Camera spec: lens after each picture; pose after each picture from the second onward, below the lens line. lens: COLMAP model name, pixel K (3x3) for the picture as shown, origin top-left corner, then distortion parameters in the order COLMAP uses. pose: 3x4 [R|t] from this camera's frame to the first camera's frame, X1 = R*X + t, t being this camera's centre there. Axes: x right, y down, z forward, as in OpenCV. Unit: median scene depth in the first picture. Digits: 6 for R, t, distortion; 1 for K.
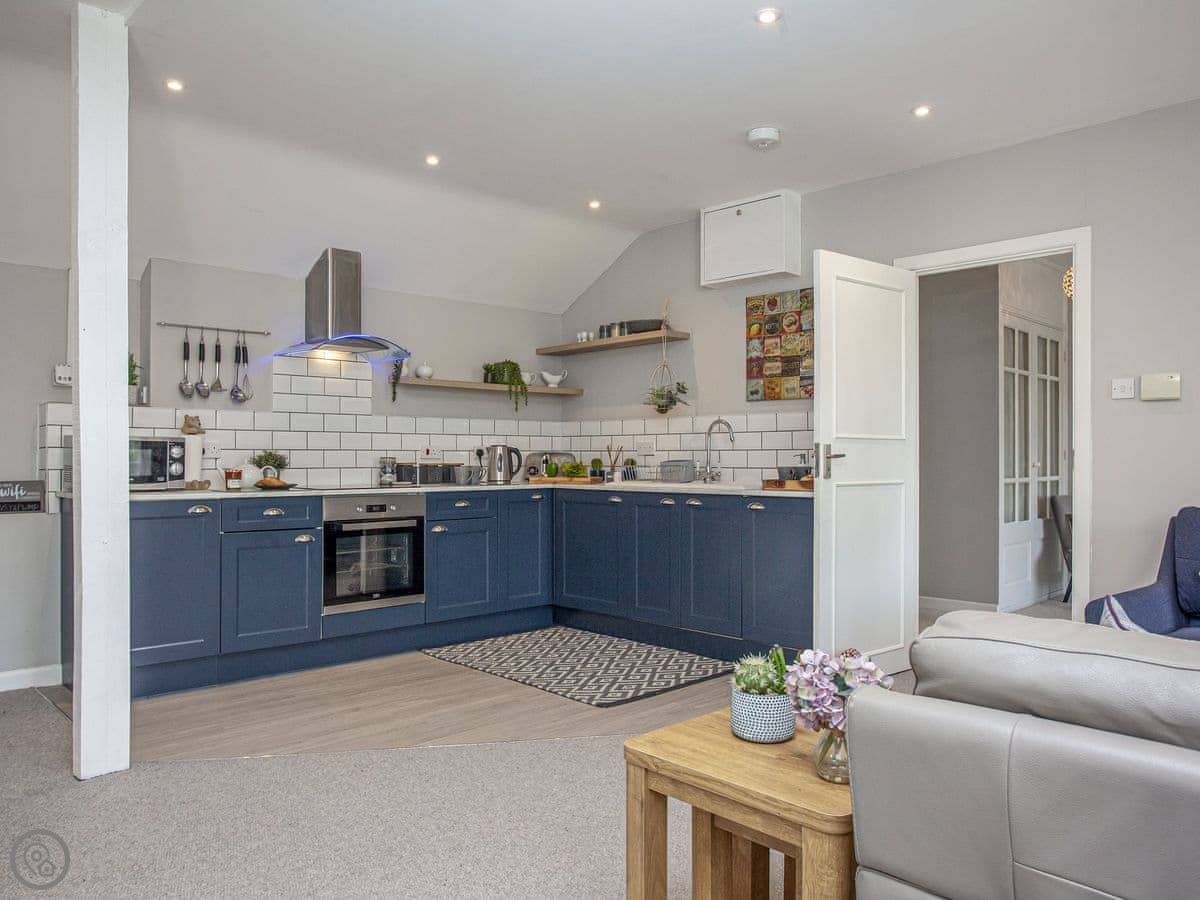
lens RADIAL K [[937.4, 0, 583.2], [0, 937.4, 448.8], [0, 0, 1]] dist [0.083324, 0.000340]
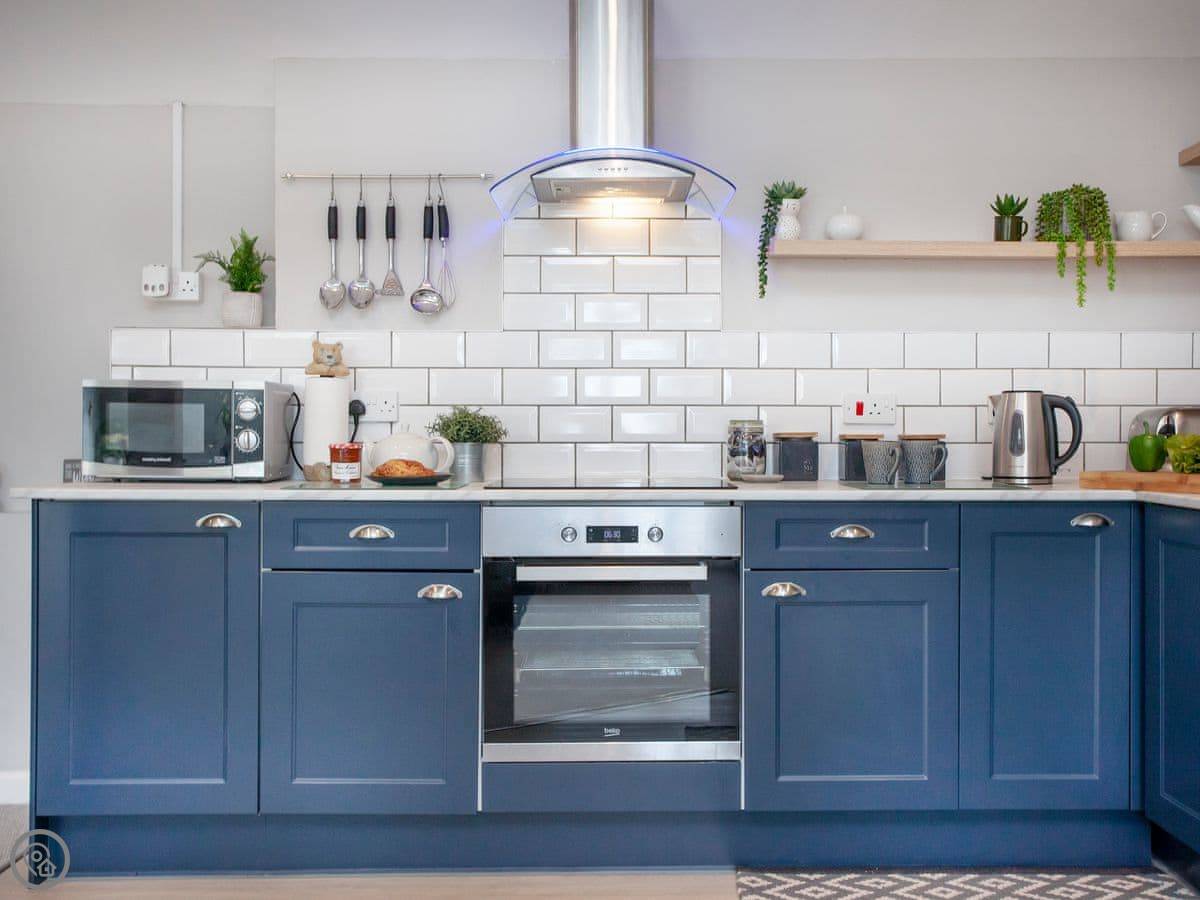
lens RADIAL K [[1255.2, 0, 600.0], [0, 1255.2, 450.0], [0, 0, 1]] dist [-0.012805, -0.019714]
pose [[0.740532, 0.008505, -0.671968, 0.156499], [0.005250, 0.999816, 0.018441, 0.012210], [0.672001, -0.017185, 0.740351, 0.521877]]
